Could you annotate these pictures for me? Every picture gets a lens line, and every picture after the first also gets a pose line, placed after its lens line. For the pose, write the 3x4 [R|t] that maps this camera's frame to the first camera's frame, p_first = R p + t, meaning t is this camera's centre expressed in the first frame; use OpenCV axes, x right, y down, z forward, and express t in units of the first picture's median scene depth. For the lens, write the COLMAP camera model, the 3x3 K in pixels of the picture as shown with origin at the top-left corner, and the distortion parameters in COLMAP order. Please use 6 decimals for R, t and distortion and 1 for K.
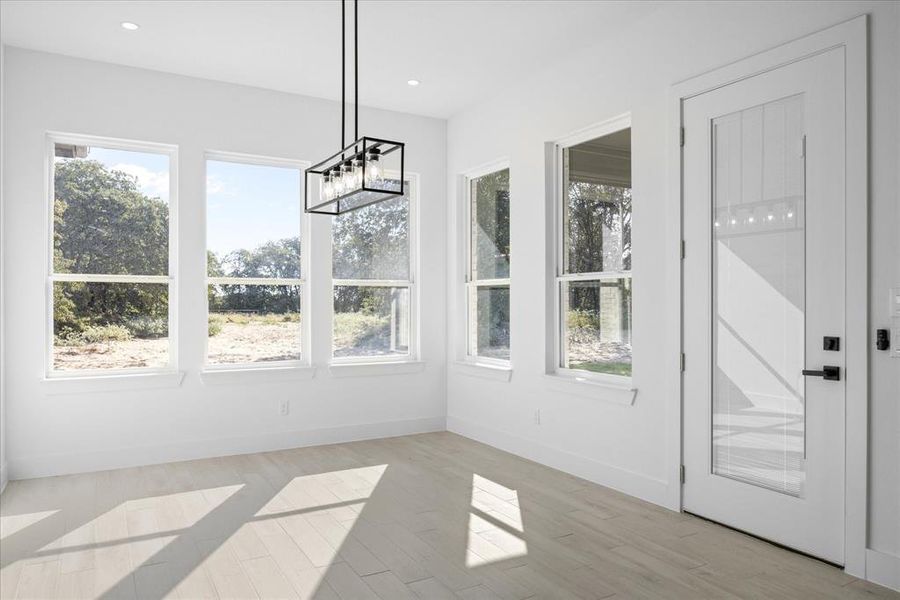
lens RADIAL K [[618.5, 0, 449.2], [0, 618.5, 302.6], [0, 0, 1]] dist [0.002435, 0.008064]
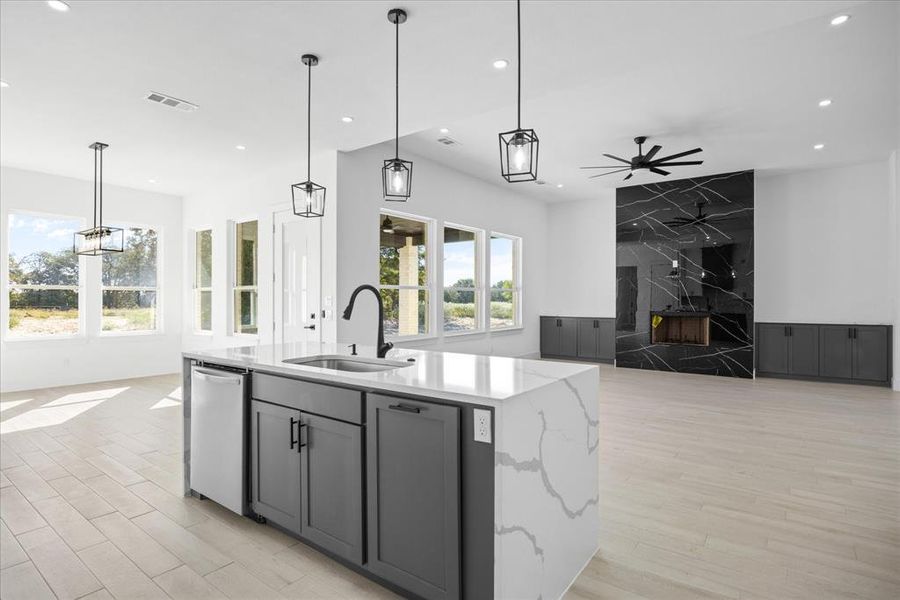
lens RADIAL K [[461.6, 0, 447.6], [0, 461.6, 299.3], [0, 0, 1]] dist [-0.007146, -0.000469]
pose [[0.921499, 0.003443, 0.388364, 0.241853], [-0.002528, 0.999993, -0.002867, -0.001159], [-0.388372, 0.001661, 0.921501, -0.659158]]
